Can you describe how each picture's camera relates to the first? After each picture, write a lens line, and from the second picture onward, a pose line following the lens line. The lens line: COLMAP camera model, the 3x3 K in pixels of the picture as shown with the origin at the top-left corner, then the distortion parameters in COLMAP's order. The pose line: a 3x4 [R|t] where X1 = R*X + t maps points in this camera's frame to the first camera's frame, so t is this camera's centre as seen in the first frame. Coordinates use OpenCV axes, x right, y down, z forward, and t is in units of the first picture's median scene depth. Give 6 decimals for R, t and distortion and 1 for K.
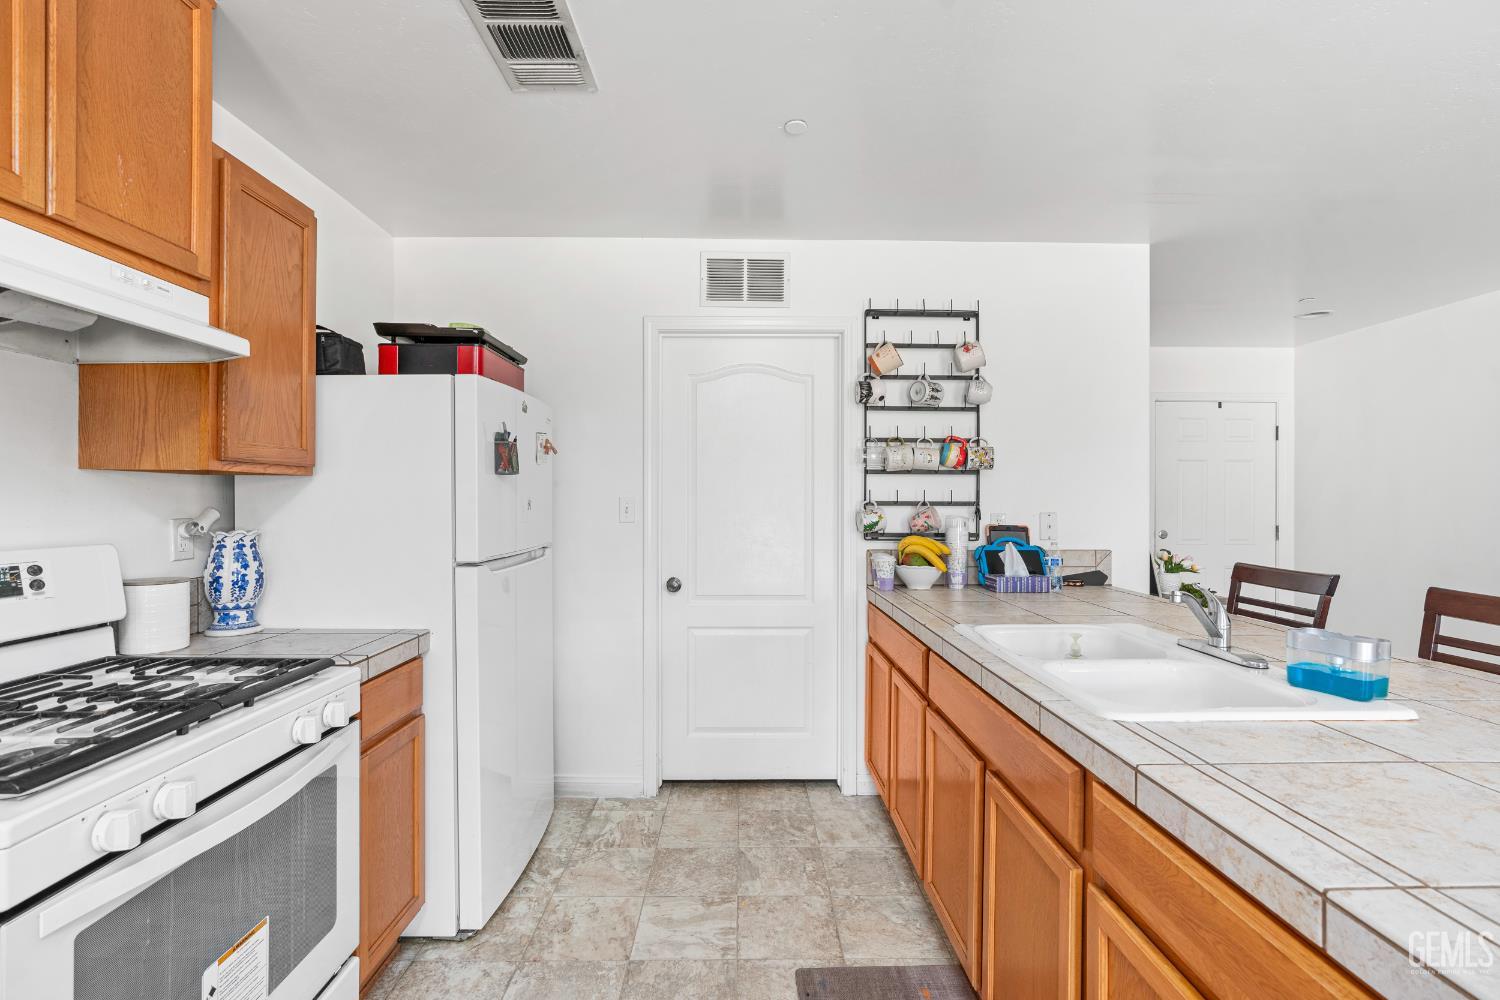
lens RADIAL K [[671.9, 0, 753.2], [0, 671.9, 499.5], [0, 0, 1]] dist [-0.011993, 0.004455]
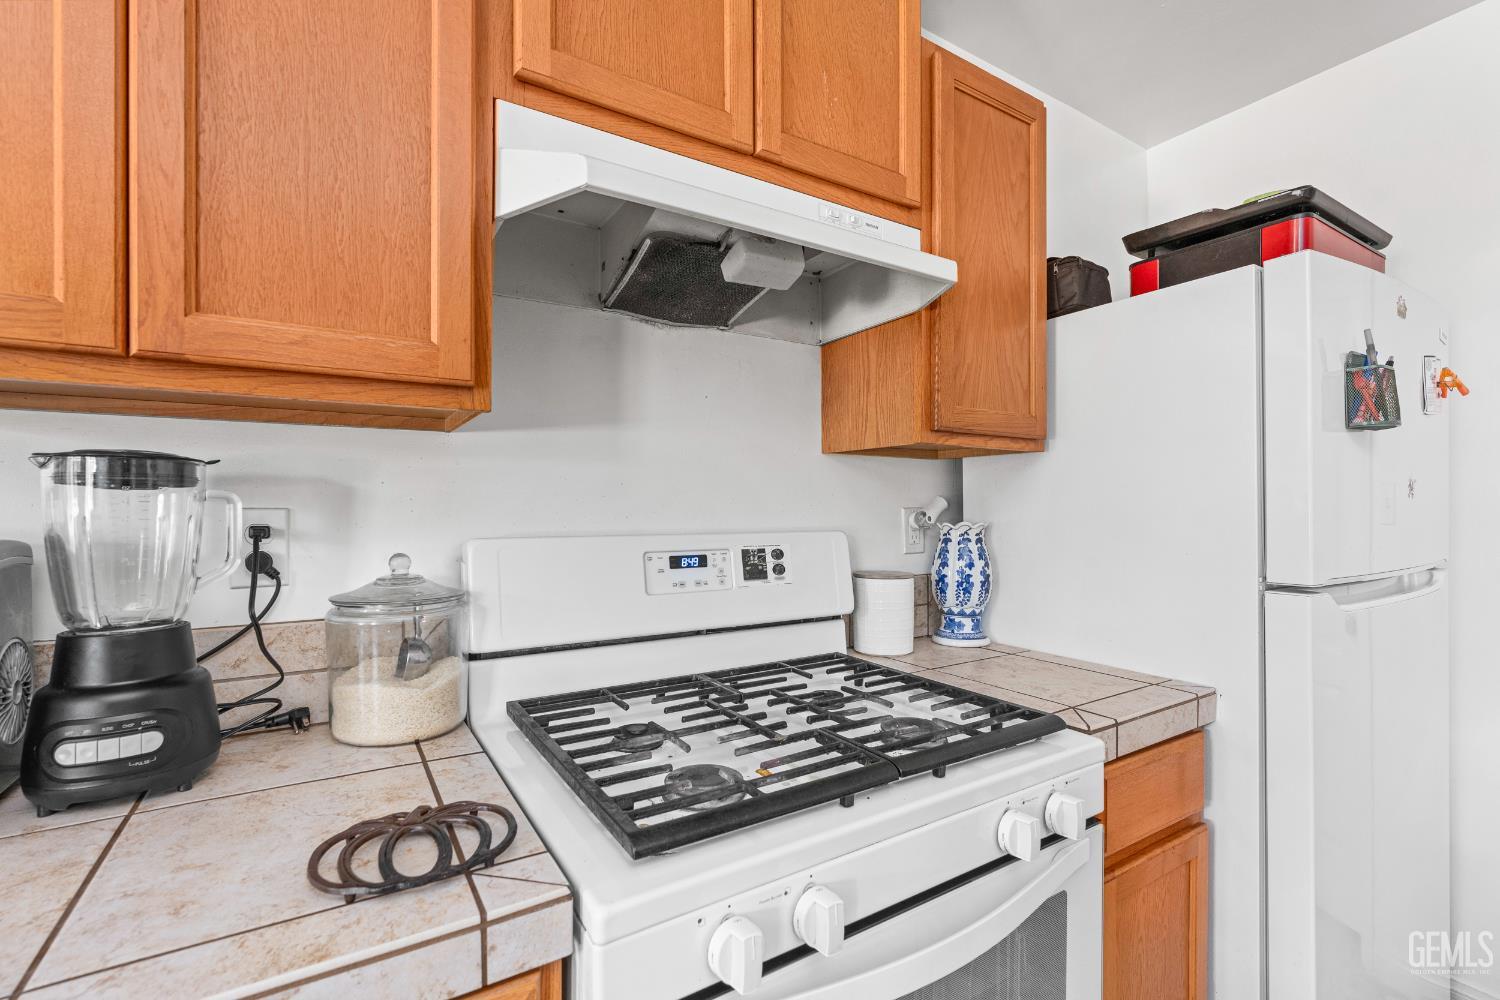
lens RADIAL K [[671.9, 0, 746.0], [0, 671.9, 509.9], [0, 0, 1]] dist [-0.011993, 0.004455]
pose [[0.516833, 0.000044, -0.856087, -0.181290], [0.003183, 0.999993, 0.001973, 0.027370], [0.856081, -0.003745, 0.516829, 0.314887]]
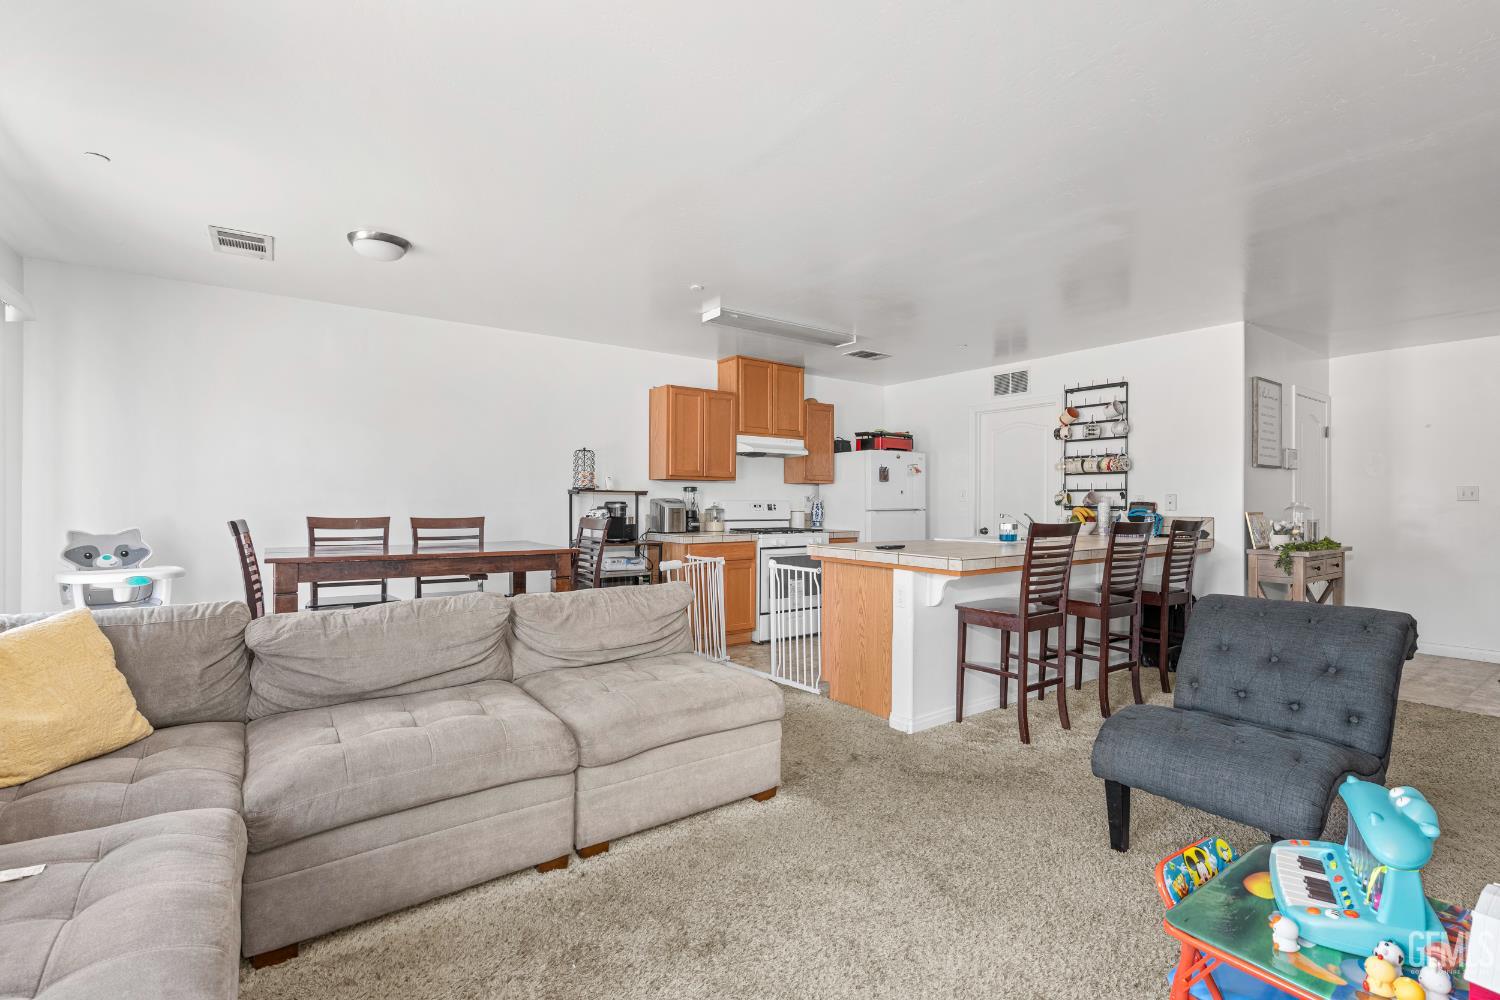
lens RADIAL K [[671.9, 0, 761.8], [0, 671.9, 507.2], [0, 0, 1]] dist [-0.011993, 0.004455]
pose [[0.580012, 0.002169, -0.814605, 1.865927], [-0.001657, 0.999998, 0.001483, 0.077679], [0.814606, 0.000489, 0.580014, -1.242744]]
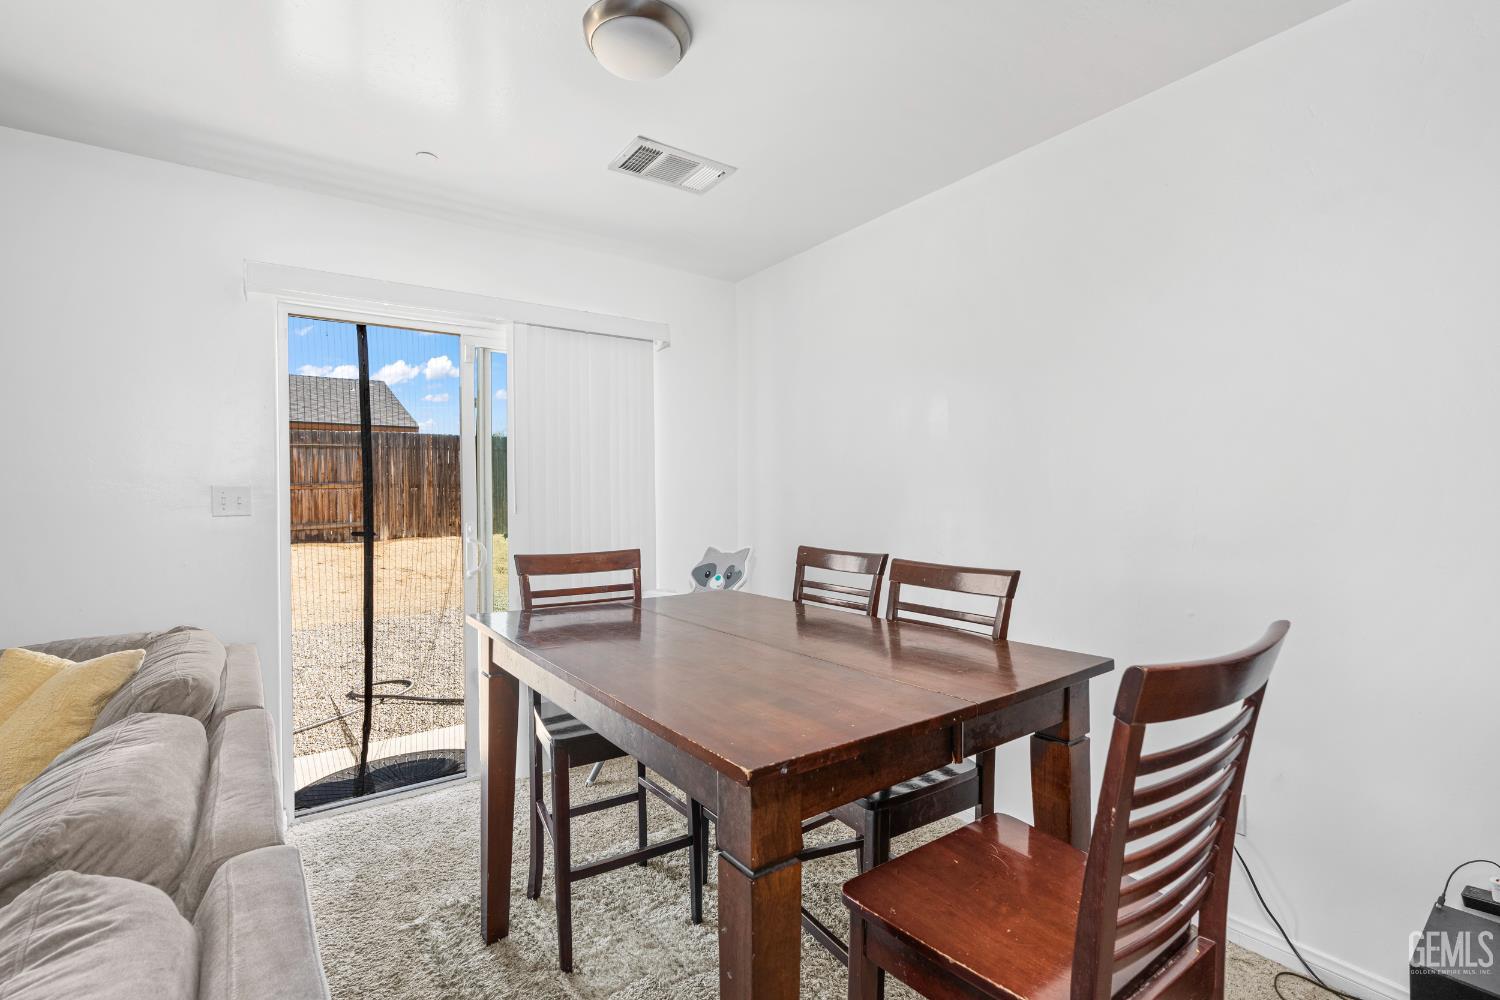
lens RADIAL K [[671.9, 0, 755.8], [0, 671.9, 501.7], [0, 0, 1]] dist [-0.011993, 0.004455]
pose [[-0.814582, 0.009263, -0.579974, 0.320651], [0.008075, 0.999957, 0.004629, 0.022740], [0.579992, -0.000913, -0.814622, -0.248155]]
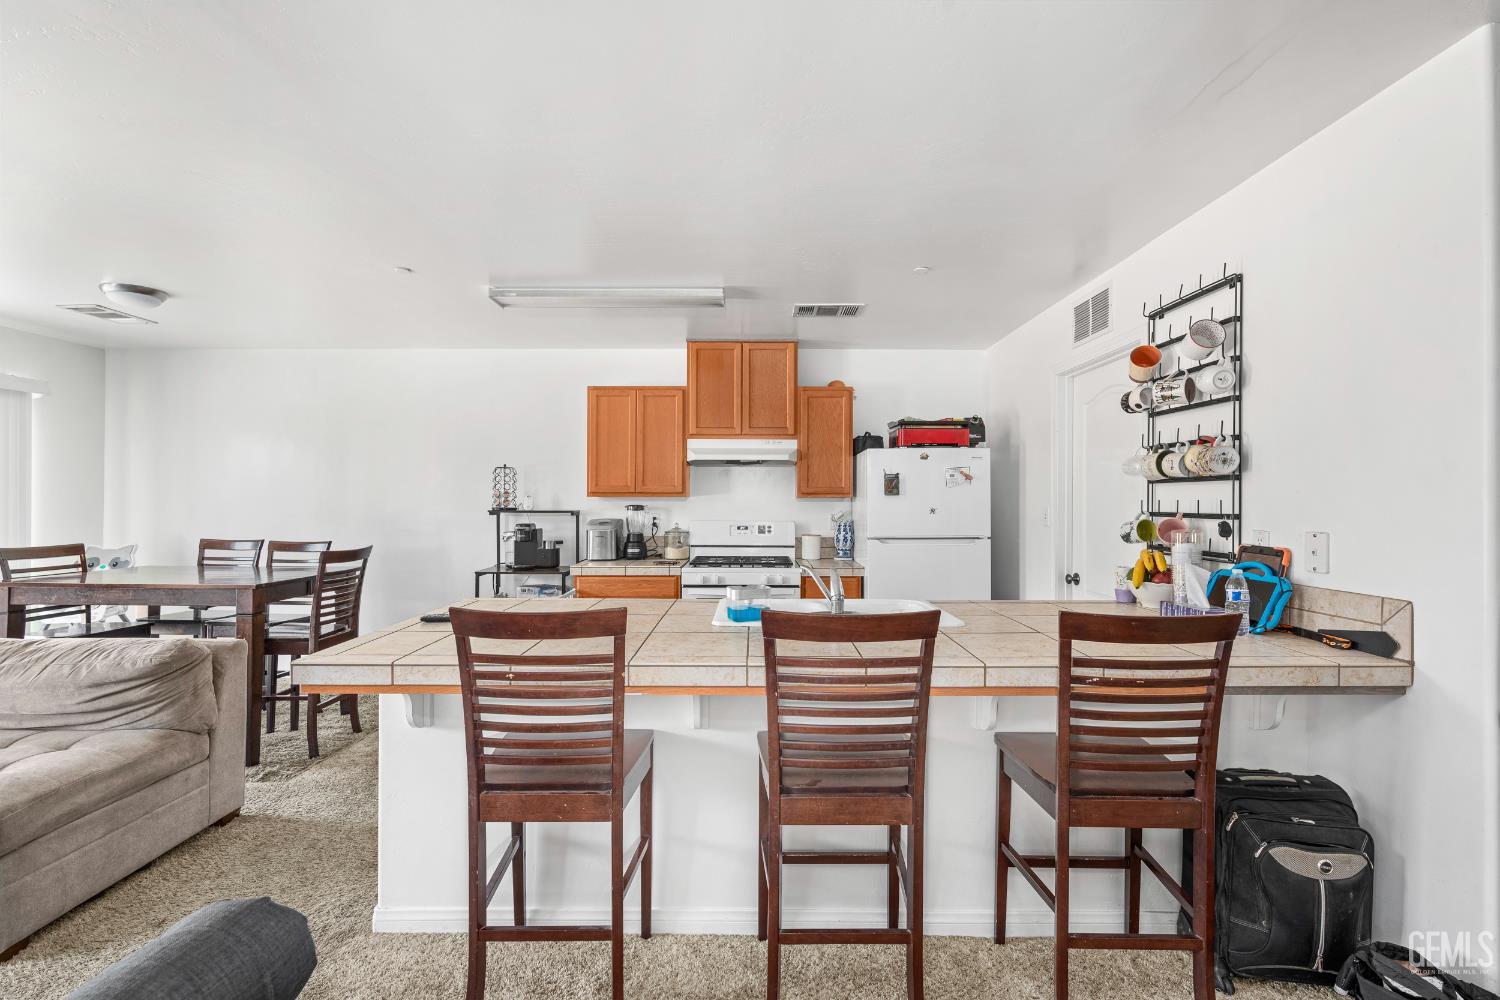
lens RADIAL K [[671.9, 0, 754.8], [0, 671.9, 497.2], [0, 0, 1]] dist [-0.011993, 0.004455]
pose [[-0.019863, -0.010471, -0.999748, 1.731889], [-0.003064, 0.999941, -0.010413, -0.010585], [0.999798, 0.002856, -0.019894, 0.689028]]
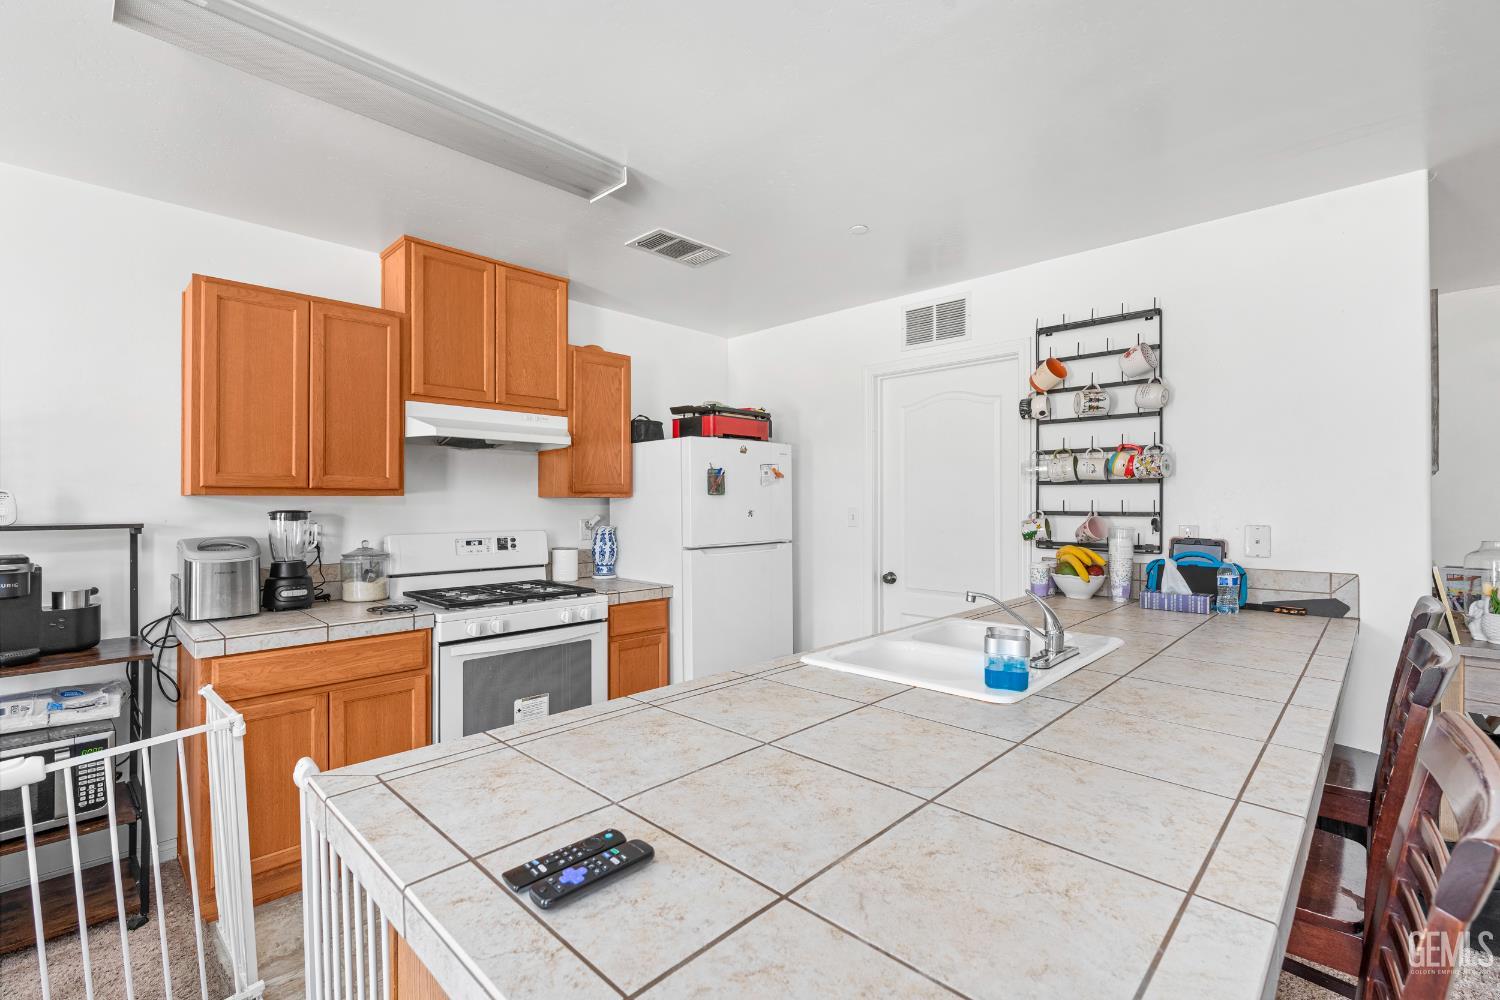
lens RADIAL K [[671.9, 0, 753.8], [0, 671.9, 501.3], [0, 0, 1]] dist [-0.011993, 0.004455]
pose [[0.707192, -0.006172, -0.706994, 0.906319], [0.003843, 0.999981, -0.004886, -0.014632], [0.707011, 0.000739, 0.707202, -0.086373]]
